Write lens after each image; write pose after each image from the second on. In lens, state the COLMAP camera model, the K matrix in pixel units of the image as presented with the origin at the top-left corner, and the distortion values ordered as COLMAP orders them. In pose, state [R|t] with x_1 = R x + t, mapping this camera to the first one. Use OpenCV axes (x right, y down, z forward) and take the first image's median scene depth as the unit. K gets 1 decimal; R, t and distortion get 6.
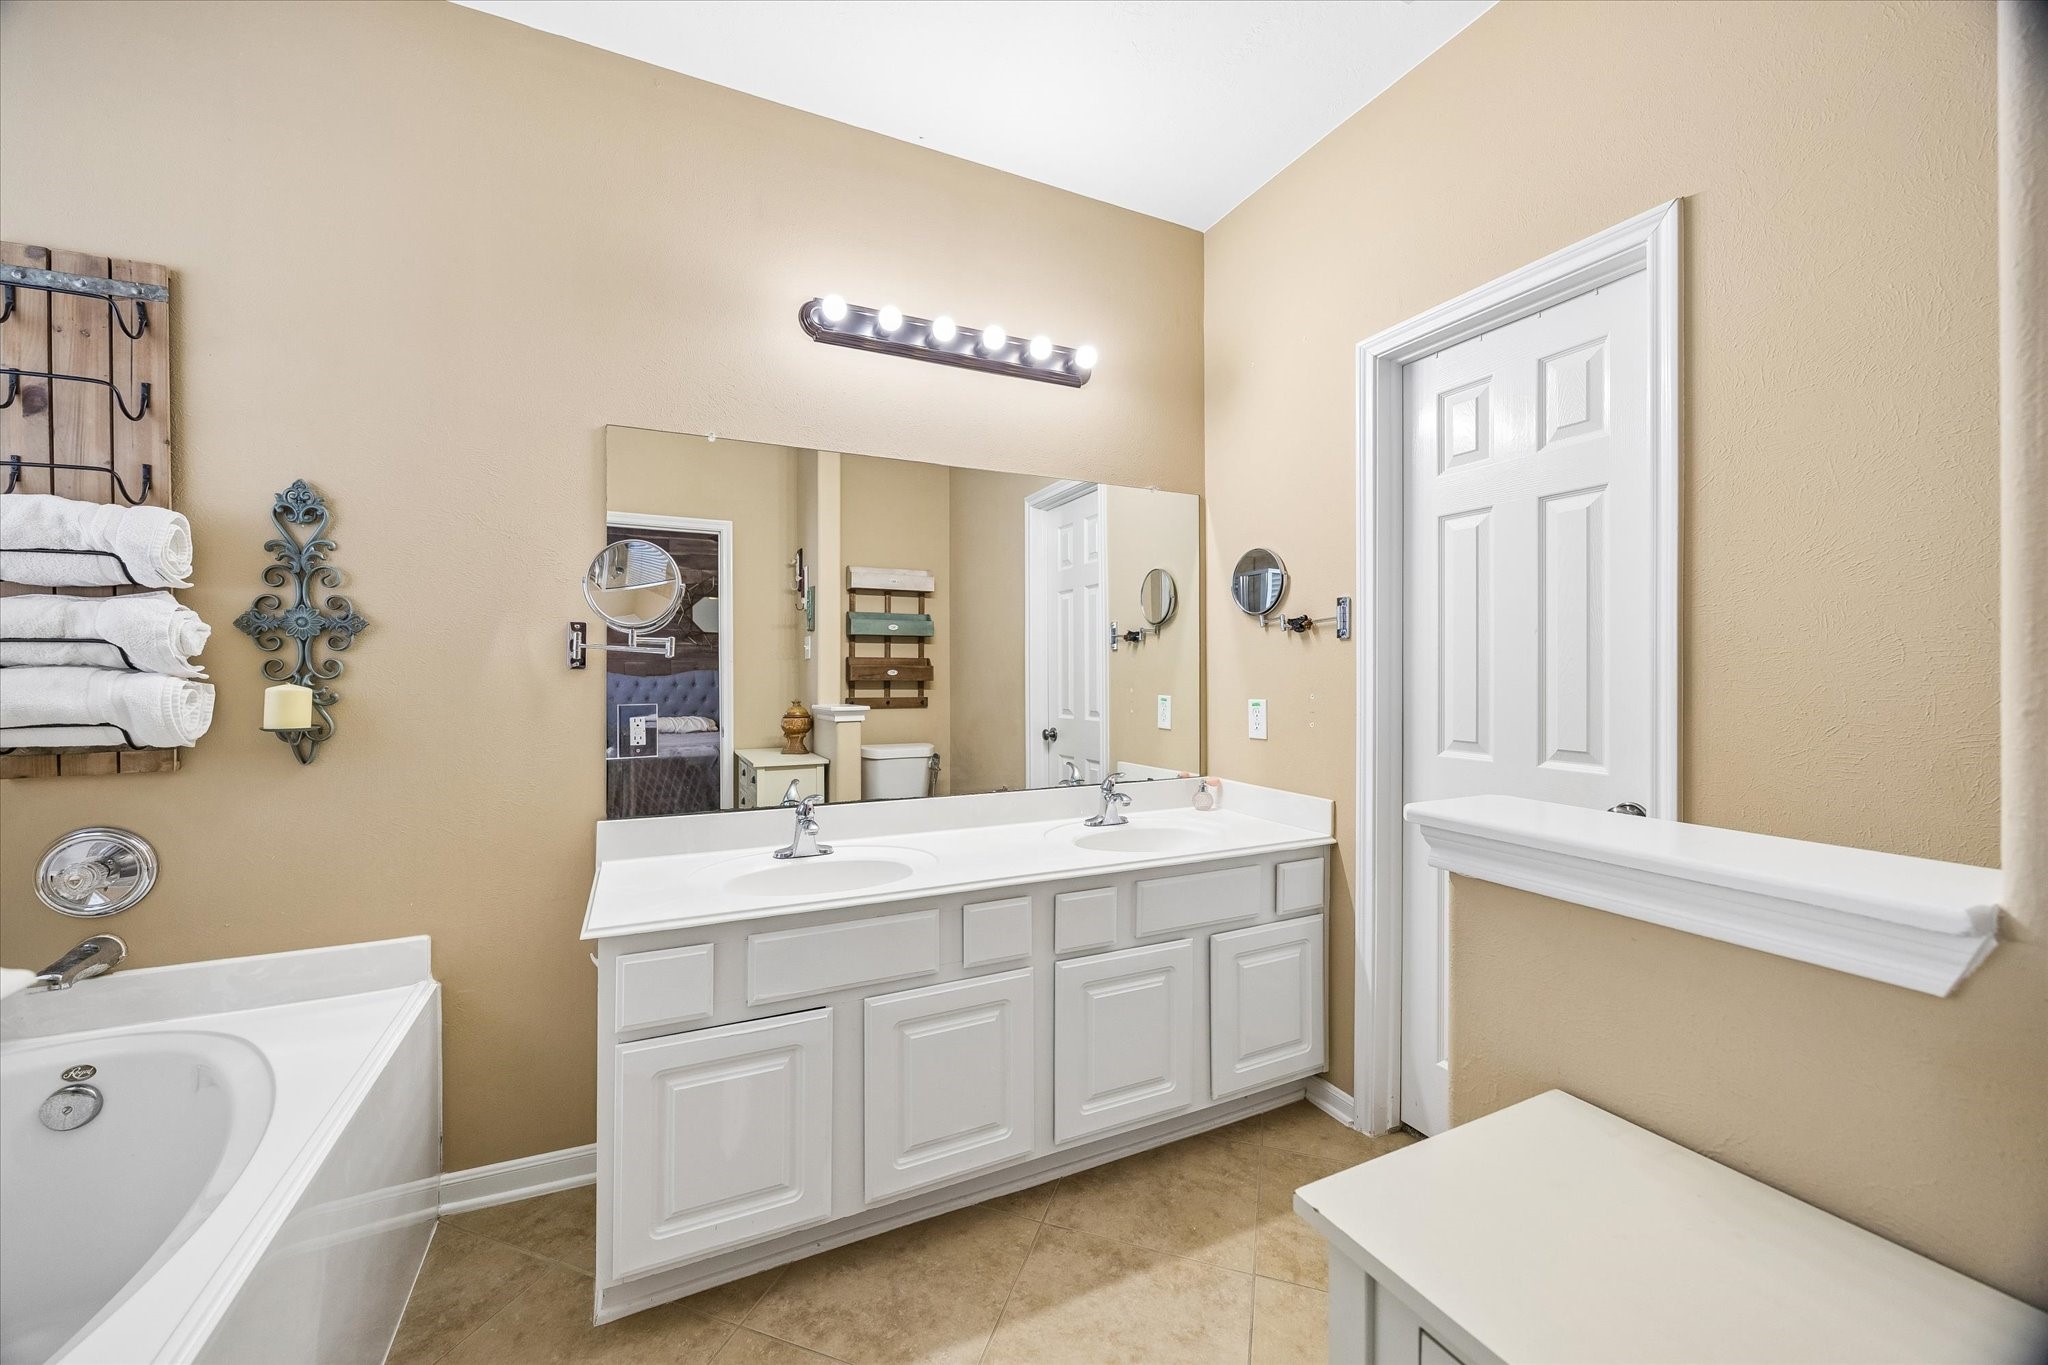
lens RADIAL K [[775.9, 0, 1015.5], [0, 775.9, 684.0], [0, 0, 1]] dist [0.003310, -0.000518]
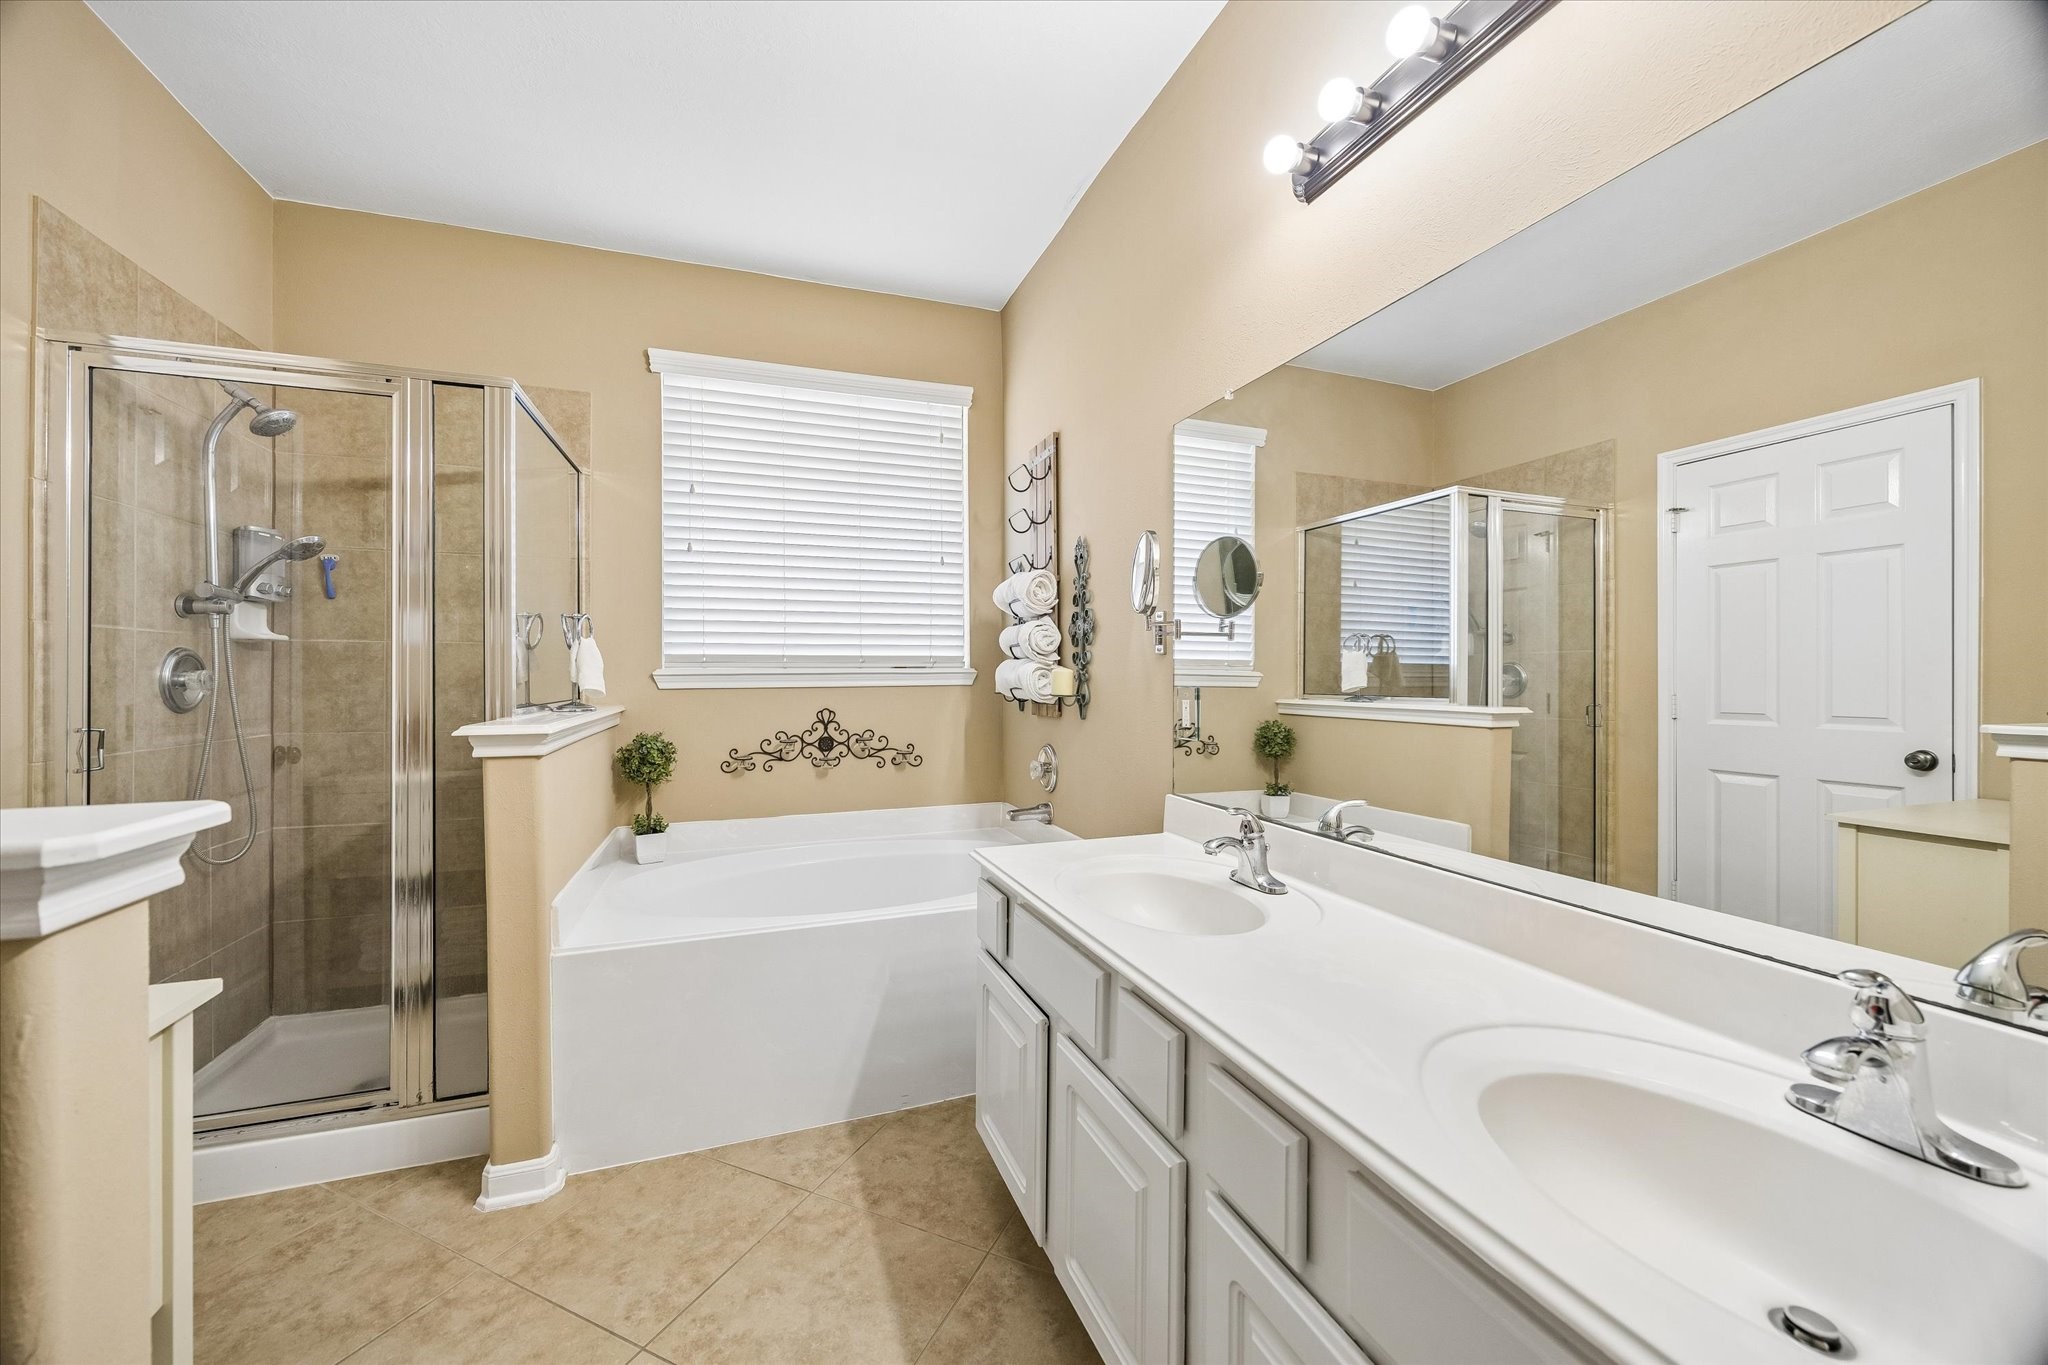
lens RADIAL K [[775.9, 0, 1013.5], [0, 775.9, 683.1], [0, 0, 1]] dist [0.003310, -0.000518]
pose [[-0.101880, -0.001784, -0.994795, 0.682237], [-0.005210, 0.999986, -0.001260, 0.032528], [0.994783, 0.005055, -0.101888, 1.082188]]
